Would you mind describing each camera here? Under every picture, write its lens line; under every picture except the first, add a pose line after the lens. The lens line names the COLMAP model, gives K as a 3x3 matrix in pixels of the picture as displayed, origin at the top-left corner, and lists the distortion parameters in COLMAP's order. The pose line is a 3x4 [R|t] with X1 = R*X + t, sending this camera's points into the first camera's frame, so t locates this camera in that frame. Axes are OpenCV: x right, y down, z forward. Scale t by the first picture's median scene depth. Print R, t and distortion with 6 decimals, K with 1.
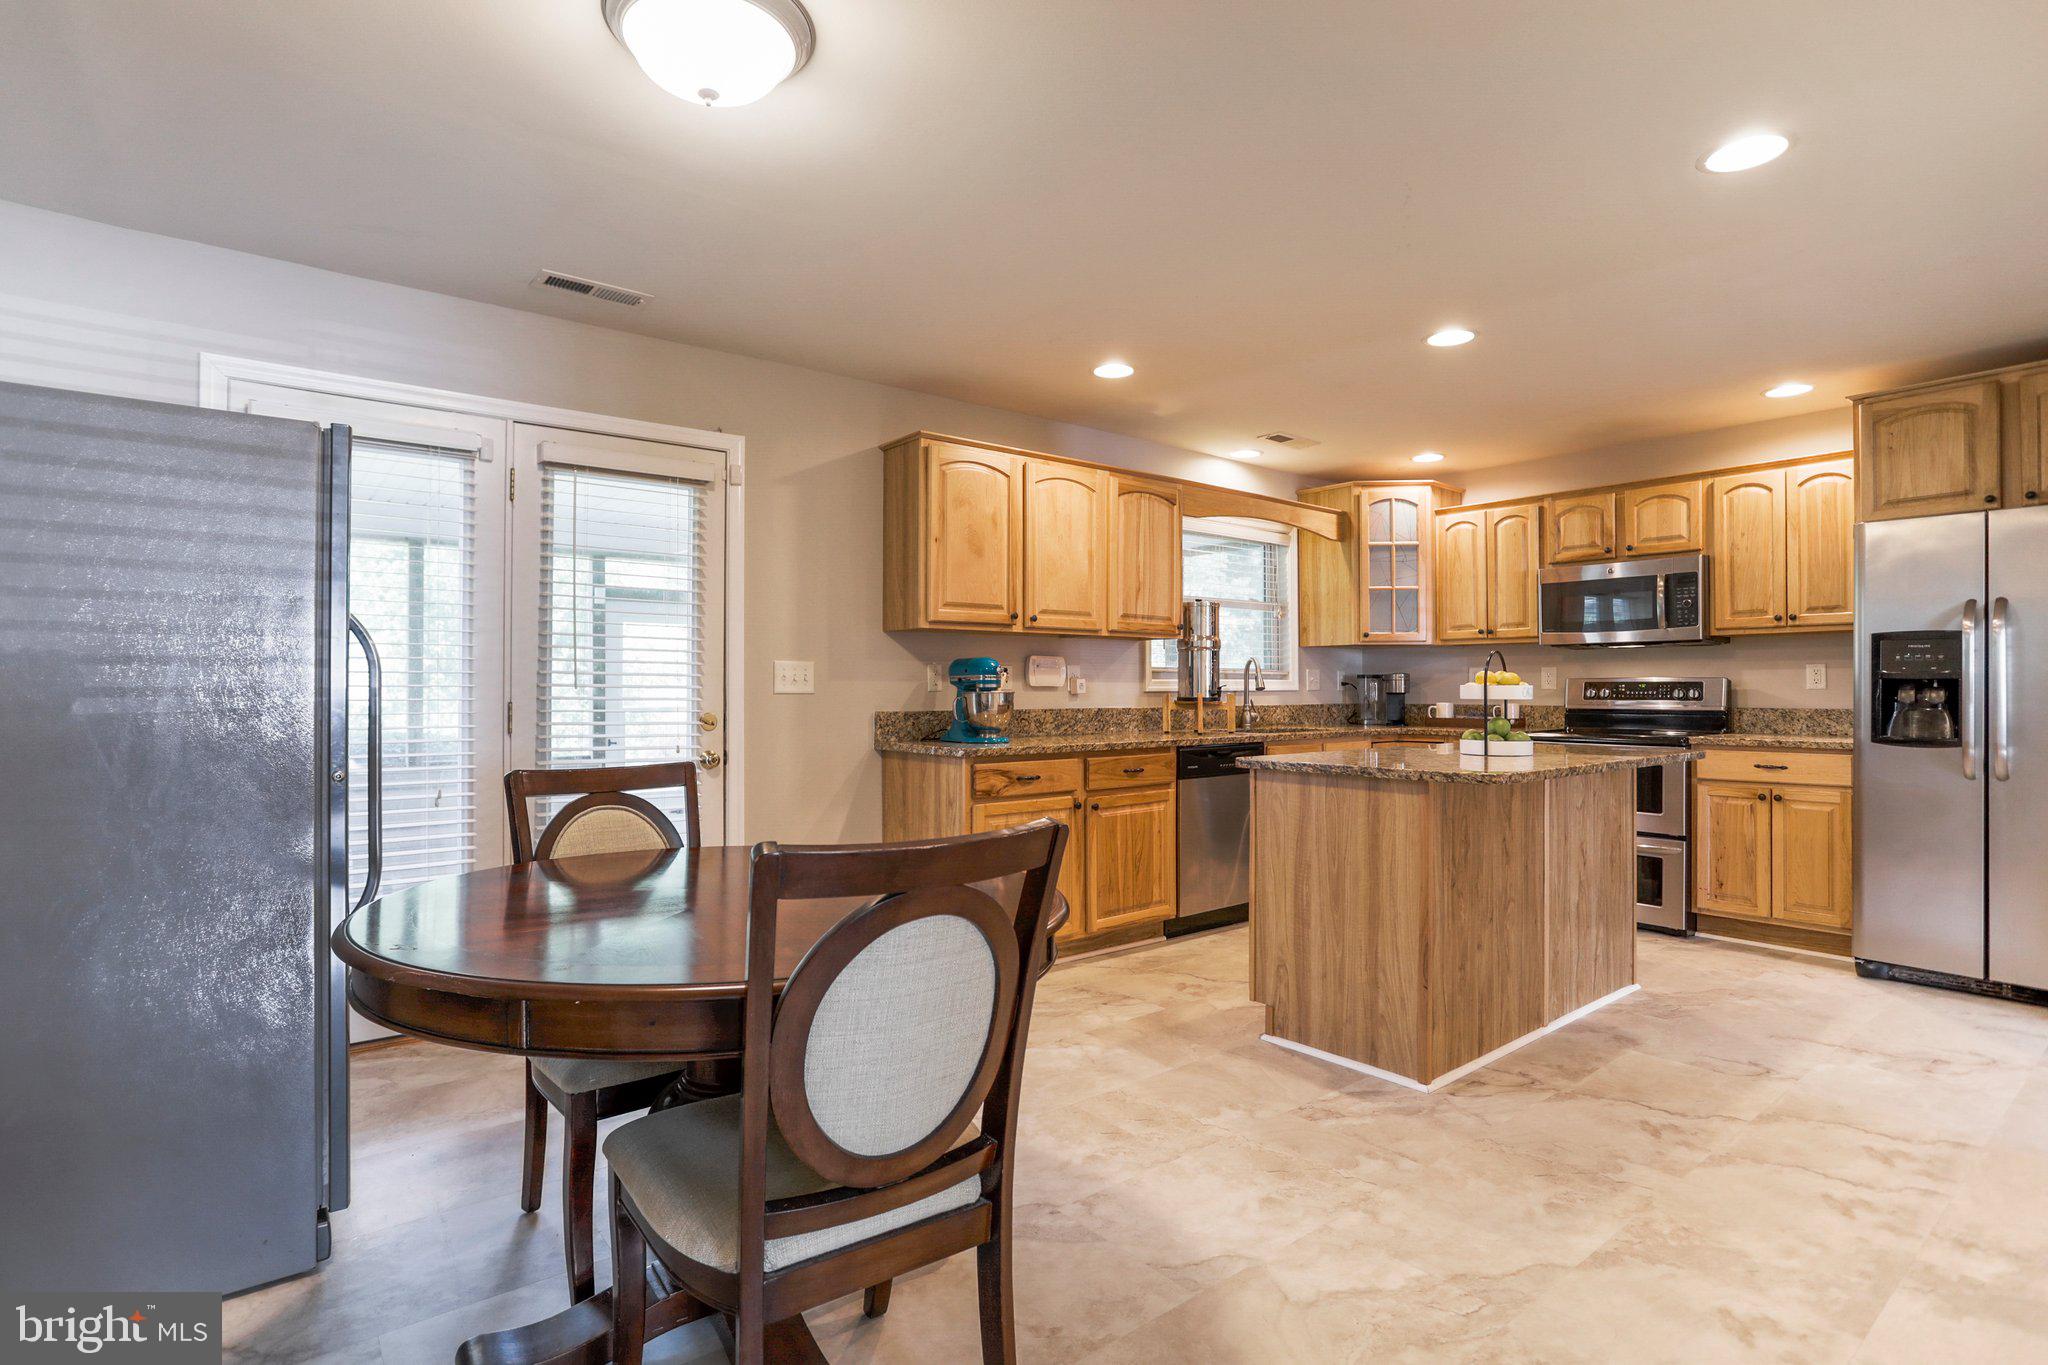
lens RADIAL K [[1004.5, 0, 1011.9], [0, 1004.5, 684.0], [0, 0, 1]] dist [-0.050290, 0.024981]
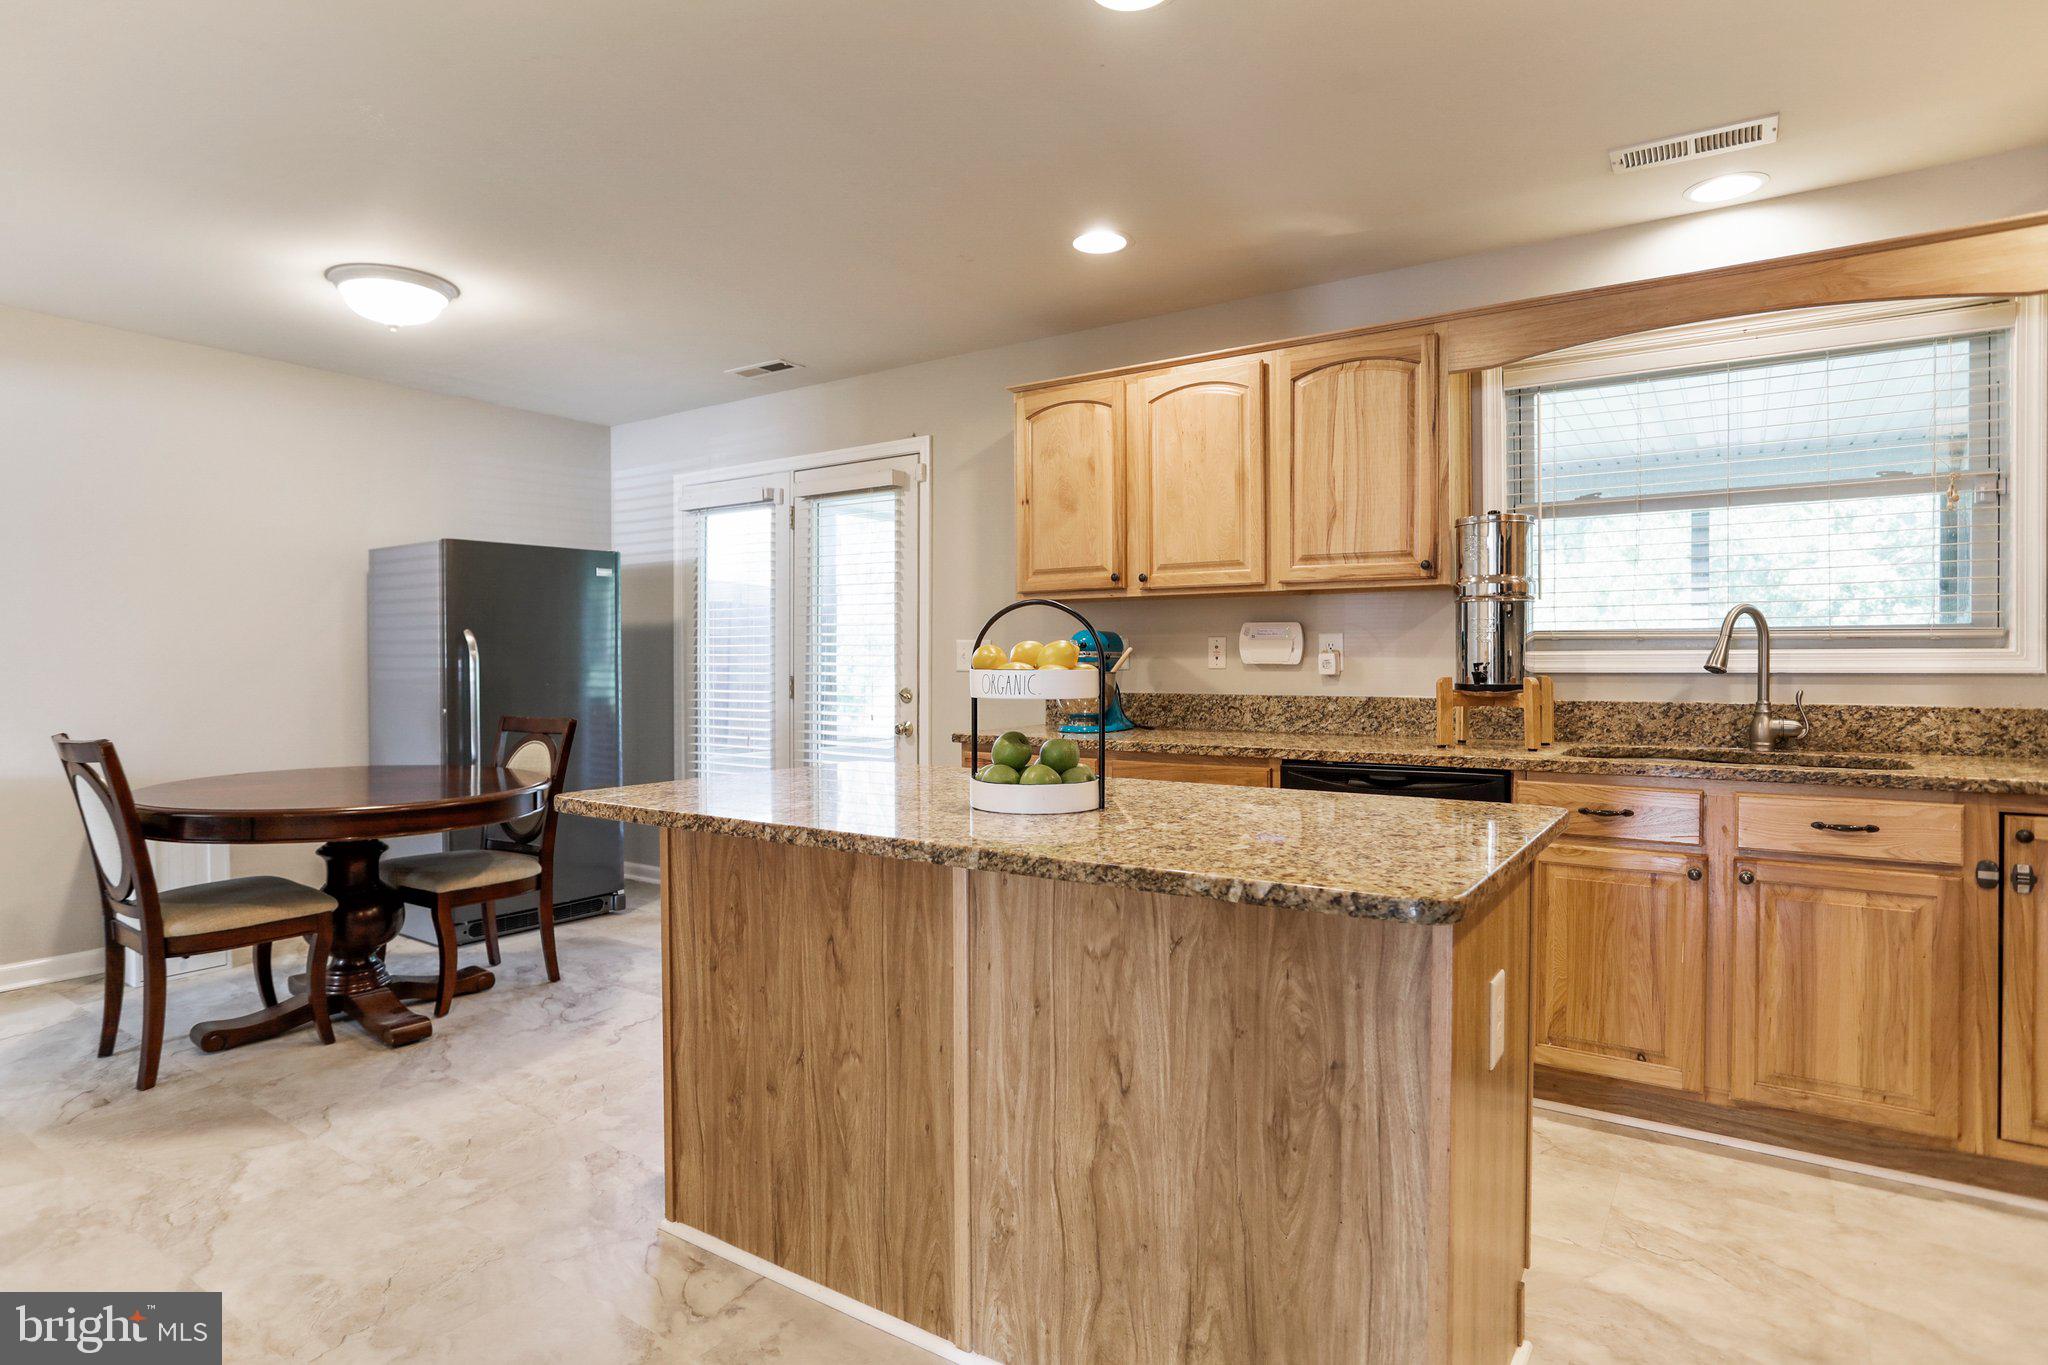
lens RADIAL K [[1096.0, 0, 1010.3], [0, 1096.0, 666.6], [0, 0, 1]] dist [-0.054301, 0.030106]
pose [[0.297382, 0.006477, -0.954737, 0.840101], [0.006720, 0.999938, 0.008877, -0.004699], [0.954735, -0.009055, 0.297320, 0.678108]]
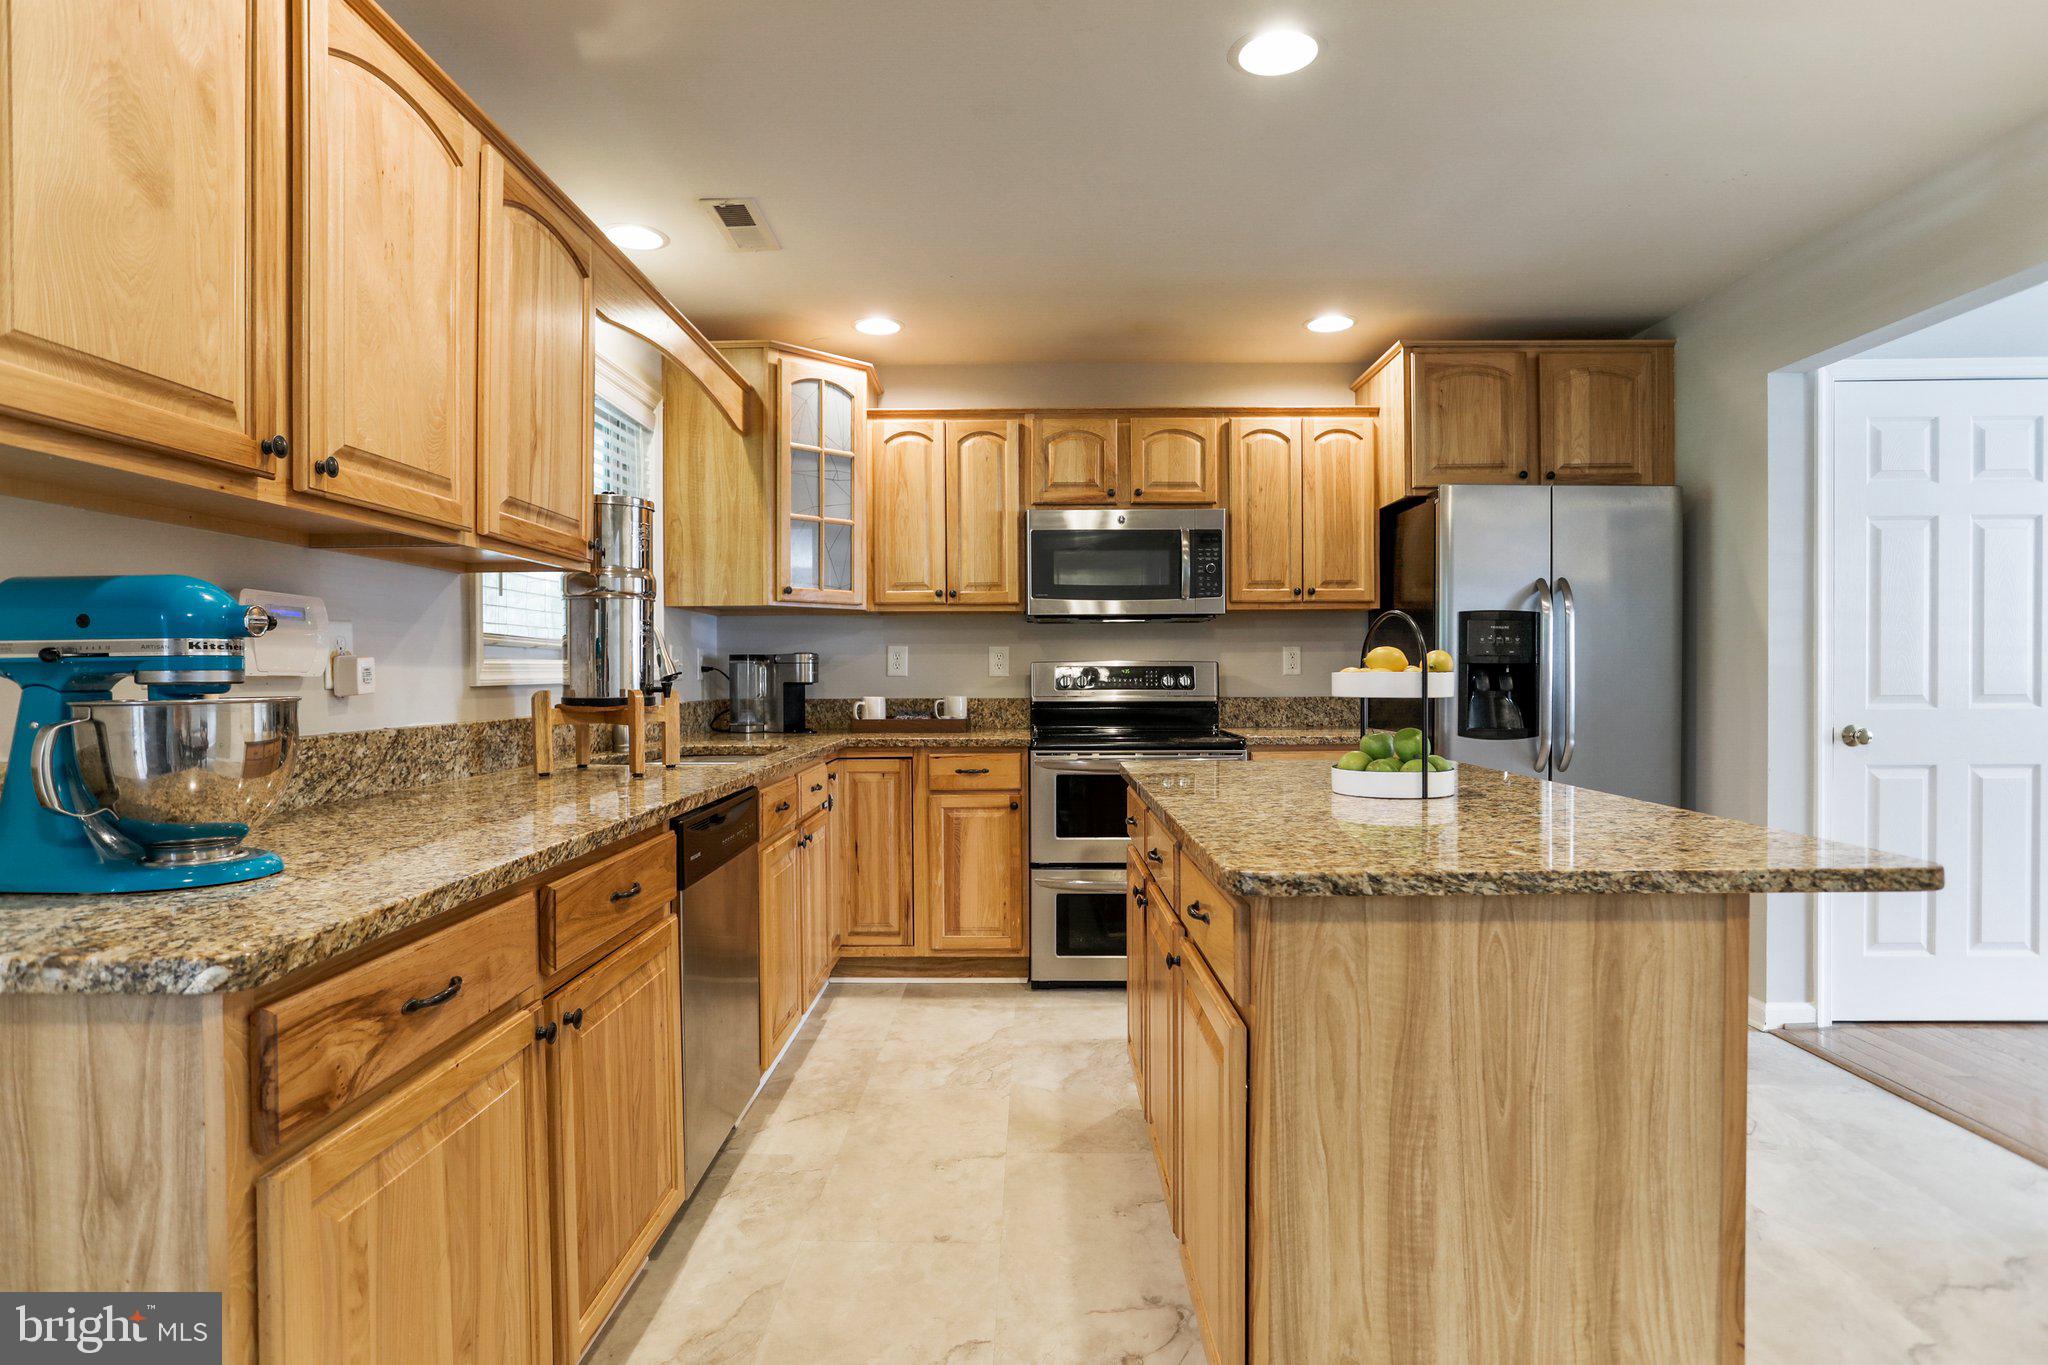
lens RADIAL K [[1082.8, 0, 1008.7], [0, 1082.8, 685.8], [0, 0, 1]] dist [-0.044372, 0.023043]
pose [[0.634707, -0.012096, 0.772659, -0.109368], [-0.000519, 0.999871, 0.016079, -0.000740], [-0.772753, -0.010606, 0.634618, 0.642375]]
